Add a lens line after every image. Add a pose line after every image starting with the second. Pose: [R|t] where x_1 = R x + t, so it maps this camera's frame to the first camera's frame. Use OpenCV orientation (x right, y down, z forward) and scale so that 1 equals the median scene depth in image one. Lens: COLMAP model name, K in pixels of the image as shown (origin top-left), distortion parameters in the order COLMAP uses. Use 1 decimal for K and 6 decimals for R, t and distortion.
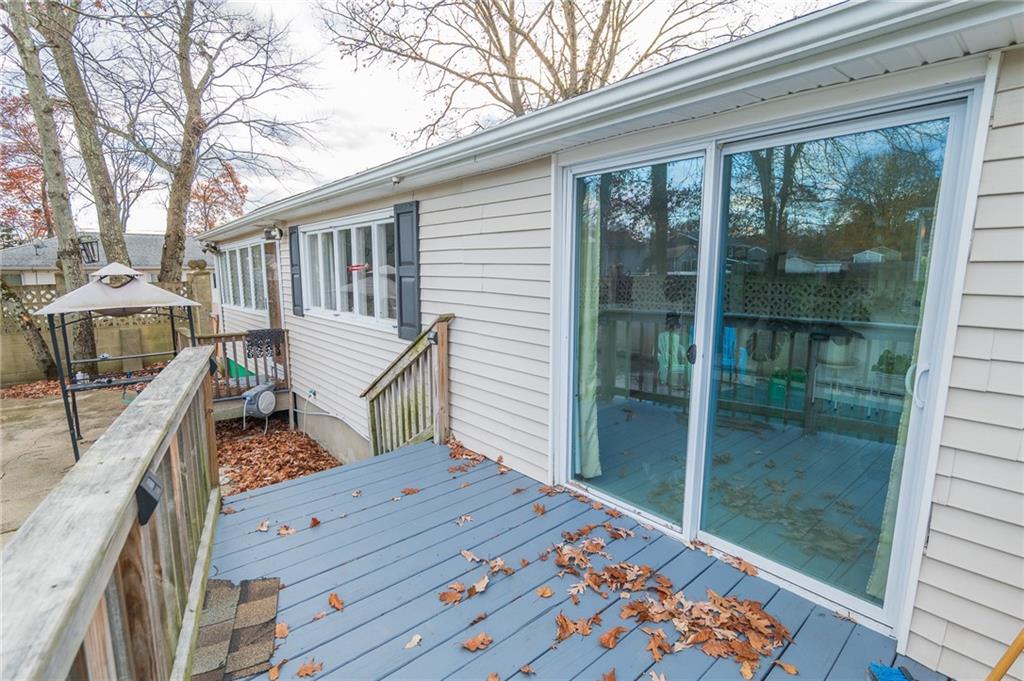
lens RADIAL K [[479.0, 0, 514.3], [0, 479.0, 339.7], [0, 0, 1]] dist [-0.002329, 0.000048]
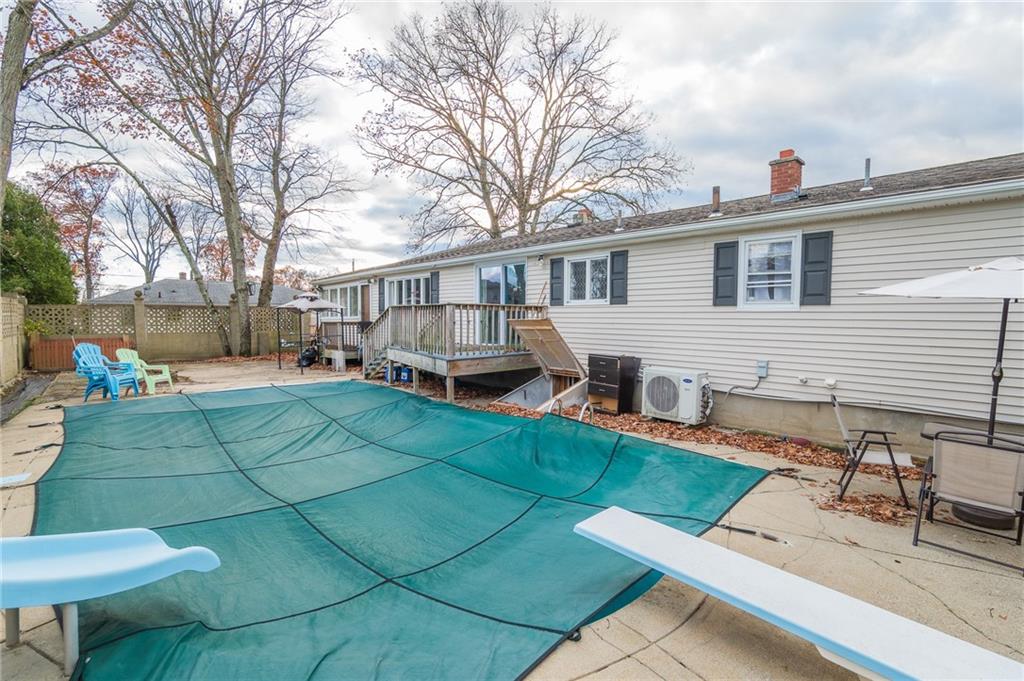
lens RADIAL K [[474.4, 0, 508.1], [0, 474.4, 340.1], [0, 0, 1]] dist [-0.015389, 0.003623]
pose [[0.999580, 0.005677, 0.028432, 0.046237], [-0.002826, 0.995048, -0.099351, 0.124339], [-0.028855, 0.099229, 0.994646, -0.545909]]
